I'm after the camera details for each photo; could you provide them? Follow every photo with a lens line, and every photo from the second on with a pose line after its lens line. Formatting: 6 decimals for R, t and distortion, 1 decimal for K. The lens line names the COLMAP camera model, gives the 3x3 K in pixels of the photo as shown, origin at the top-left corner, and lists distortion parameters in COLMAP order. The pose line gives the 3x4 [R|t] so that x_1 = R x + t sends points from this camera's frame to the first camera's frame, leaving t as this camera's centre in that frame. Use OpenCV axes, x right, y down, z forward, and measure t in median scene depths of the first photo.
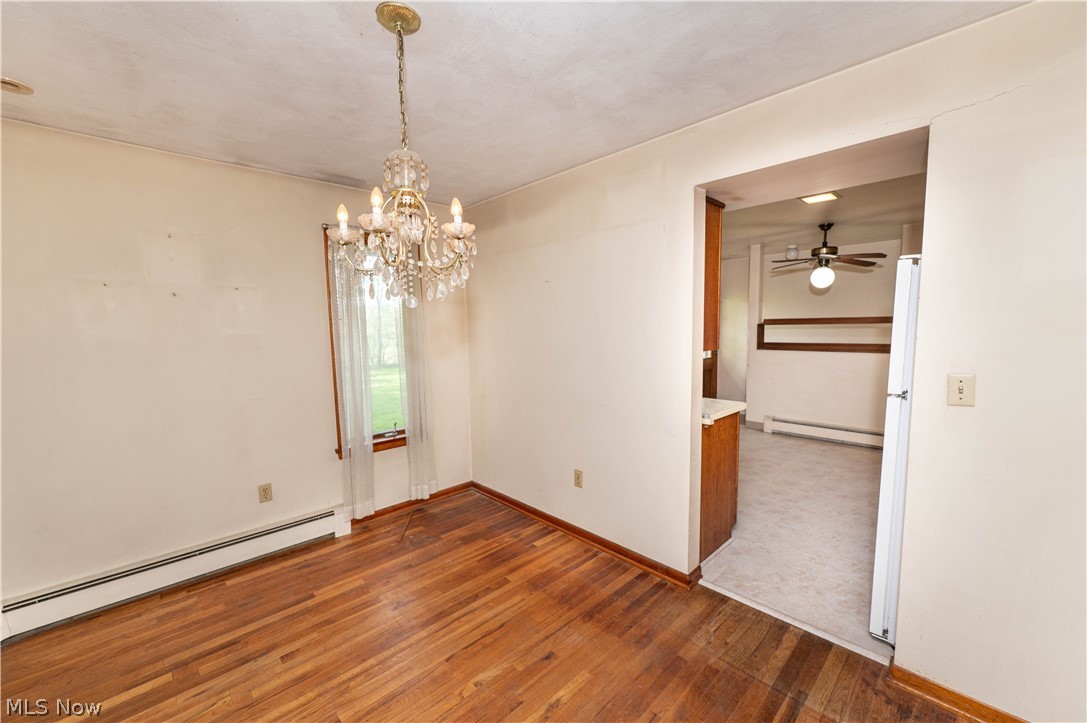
lens RADIAL K [[432.0, 0, 543.5], [0, 432.0, 363.4], [0, 0, 1]] dist [-0.001562, 0.000381]
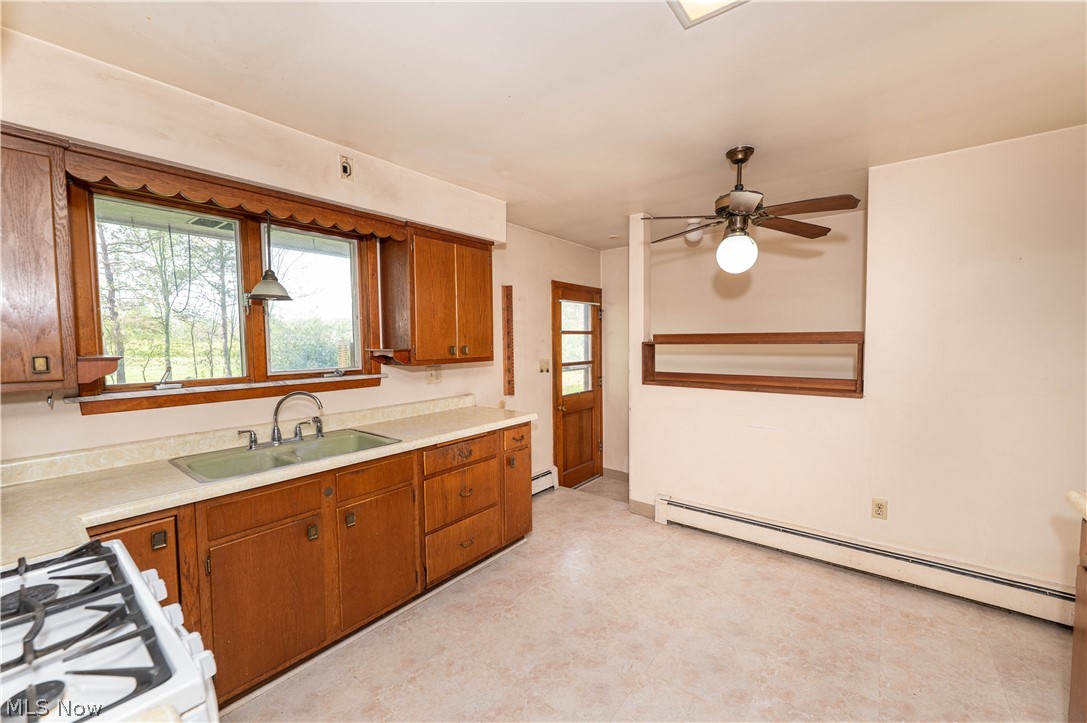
lens RADIAL K [[432.0, 0, 541.5], [0, 432.0, 364.6], [0, 0, 1]] dist [-0.001562, 0.000381]
pose [[0.990876, -0.004622, 0.134699, 0.585116], [0.010044, 0.999165, -0.039598, -0.080725], [-0.134404, 0.040589, 0.990095, 0.890958]]
